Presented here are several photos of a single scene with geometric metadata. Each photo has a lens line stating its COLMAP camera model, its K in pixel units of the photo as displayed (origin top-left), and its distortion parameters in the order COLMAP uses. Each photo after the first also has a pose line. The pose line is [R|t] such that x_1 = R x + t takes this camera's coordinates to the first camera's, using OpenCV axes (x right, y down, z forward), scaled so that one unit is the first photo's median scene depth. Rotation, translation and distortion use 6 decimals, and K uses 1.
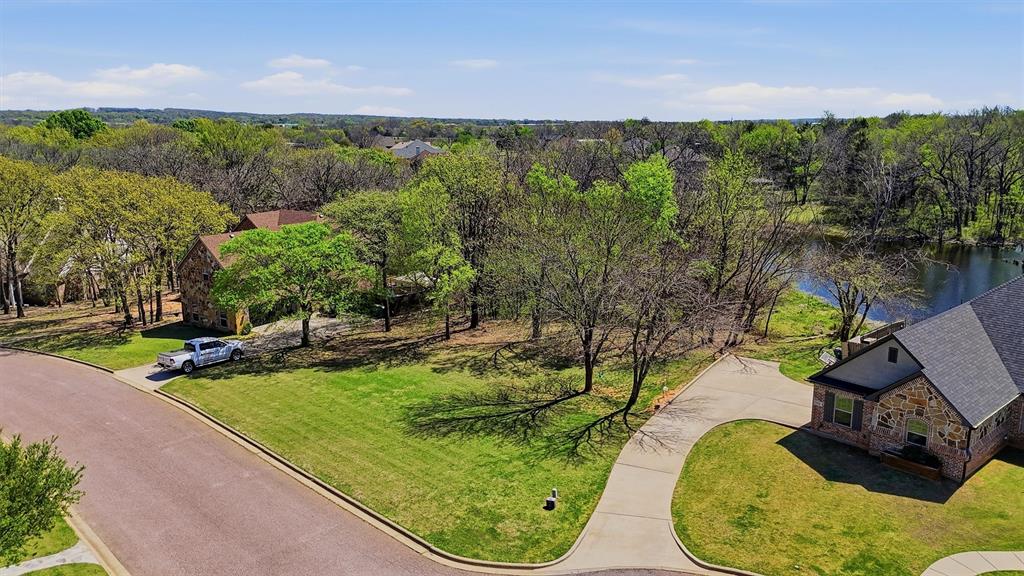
lens RADIAL K [[752.5, 0, 512.8], [0, 752.5, 289.7], [0, 0, 1]] dist [0.064266, -0.046509]
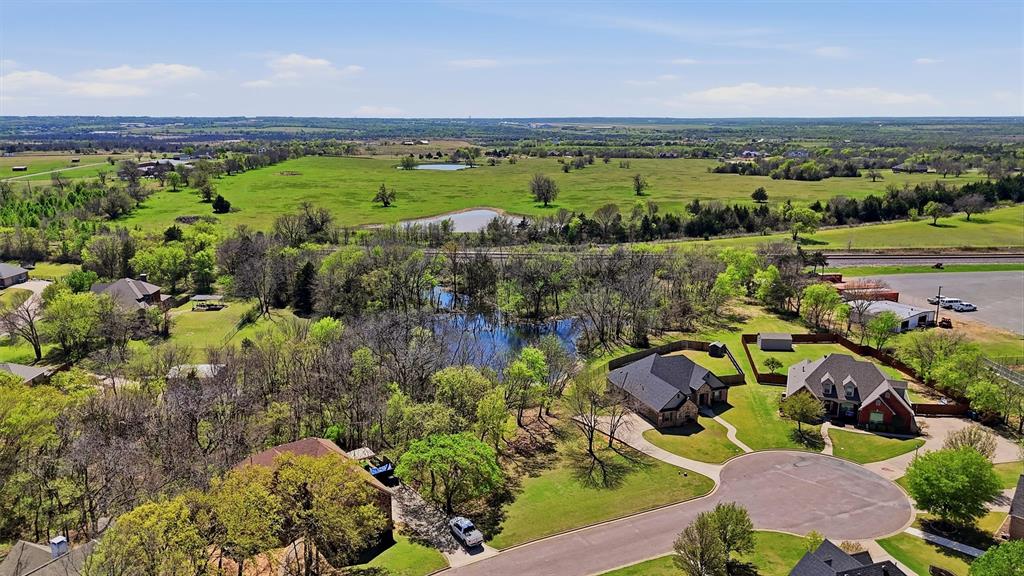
lens RADIAL K [[752.5, 0, 513.3], [0, 752.5, 290.2], [0, 0, 1]] dist [0.064266, -0.046509]
pose [[0.357896, -0.204765, 0.911033, -1.868391], [0.202219, 0.969502, 0.138465, -0.672469], [-0.911602, 0.134672, 0.388388, 0.186093]]
